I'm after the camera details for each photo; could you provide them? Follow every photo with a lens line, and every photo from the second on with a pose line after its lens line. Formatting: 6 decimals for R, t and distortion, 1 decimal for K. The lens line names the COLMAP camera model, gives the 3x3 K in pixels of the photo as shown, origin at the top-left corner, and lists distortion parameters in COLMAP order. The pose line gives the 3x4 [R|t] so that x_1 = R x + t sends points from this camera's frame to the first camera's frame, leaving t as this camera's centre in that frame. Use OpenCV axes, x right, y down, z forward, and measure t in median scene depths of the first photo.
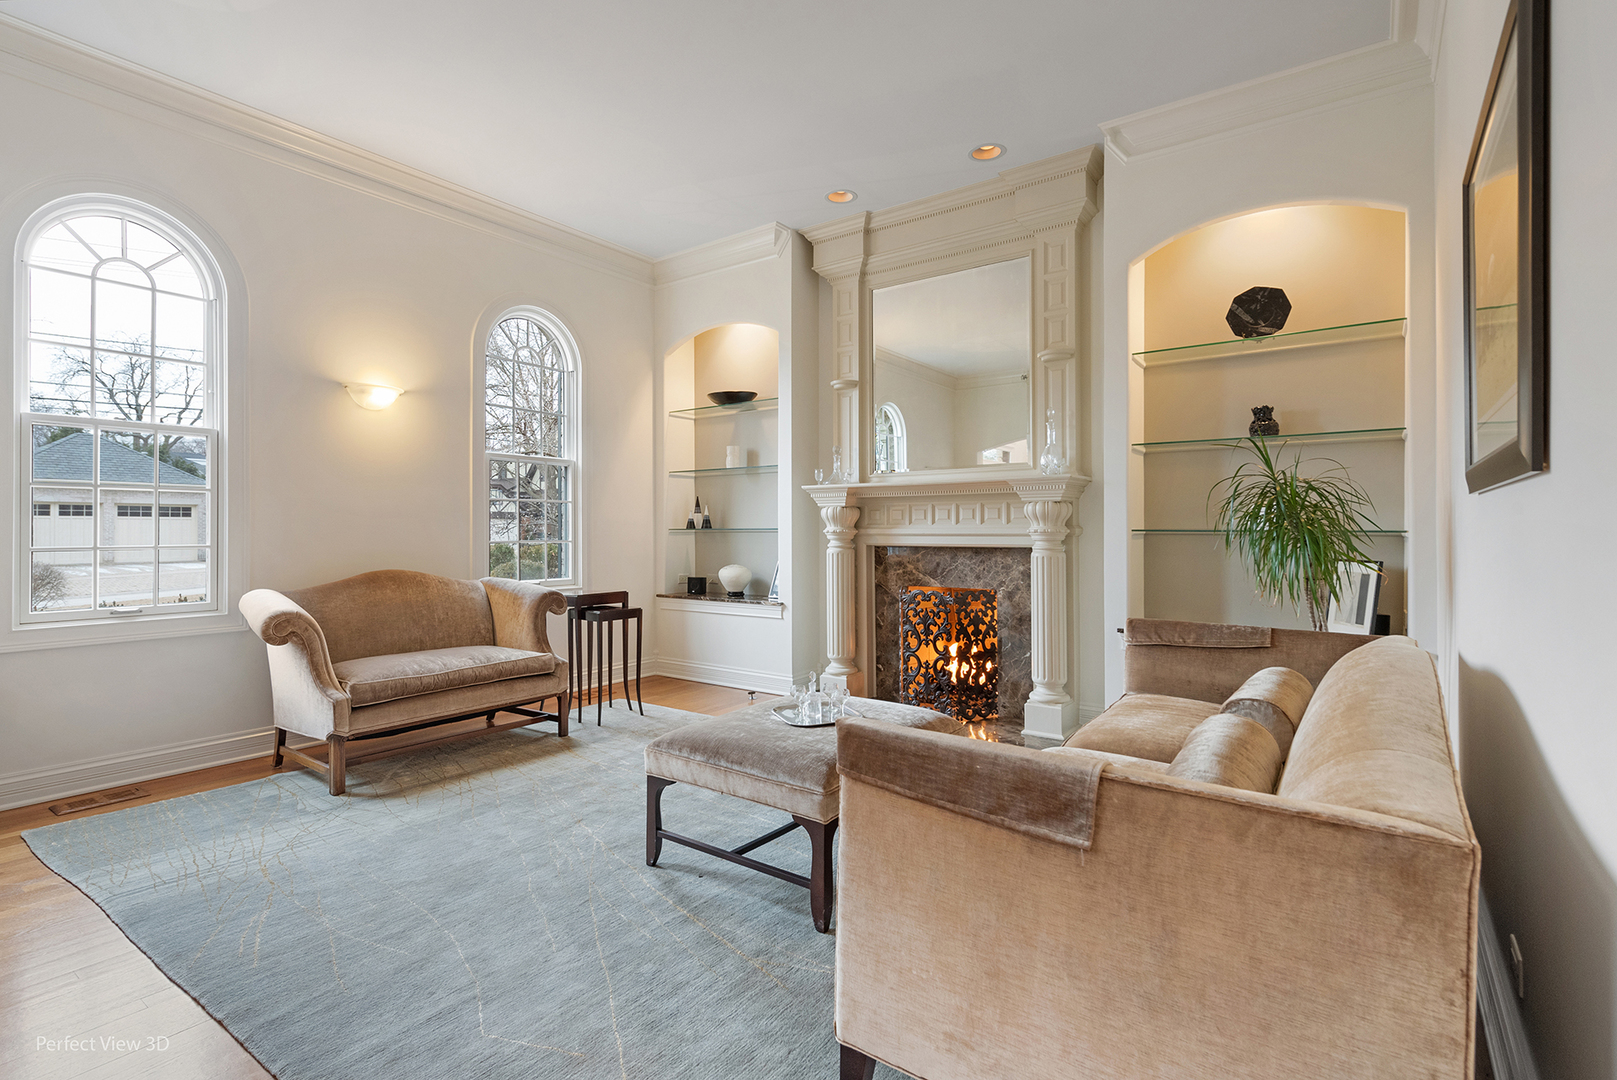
lens RADIAL K [[779.0, 0, 809.5], [0, 779.0, 530.6], [0, 0, 1]] dist [-0.000914, -0.000015]
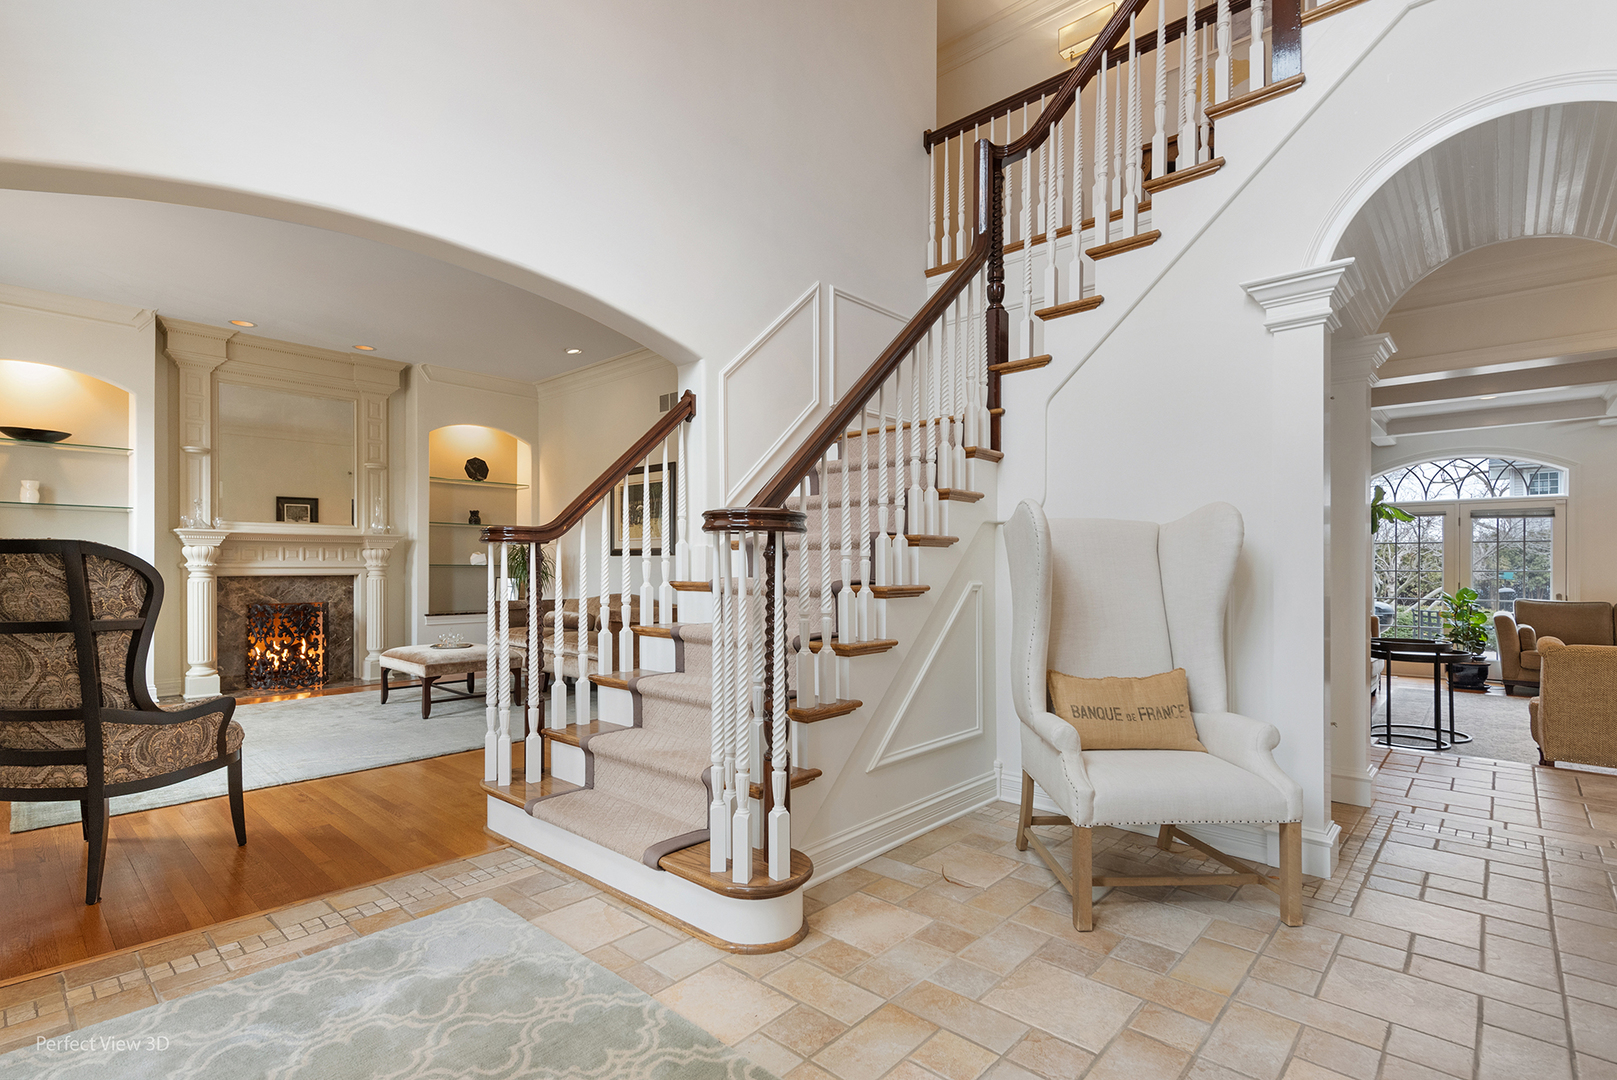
lens RADIAL K [[760.8, 0, 804.4], [0, 760.8, 574.0], [0, 0, 1]] dist [0.000269, 0.000166]
pose [[0.114056, -0.003083, 0.993470, -1.147161], [-0.002357, 0.999992, 0.003374, 0.010047], [-0.993471, -0.002726, 0.114048, -0.143653]]
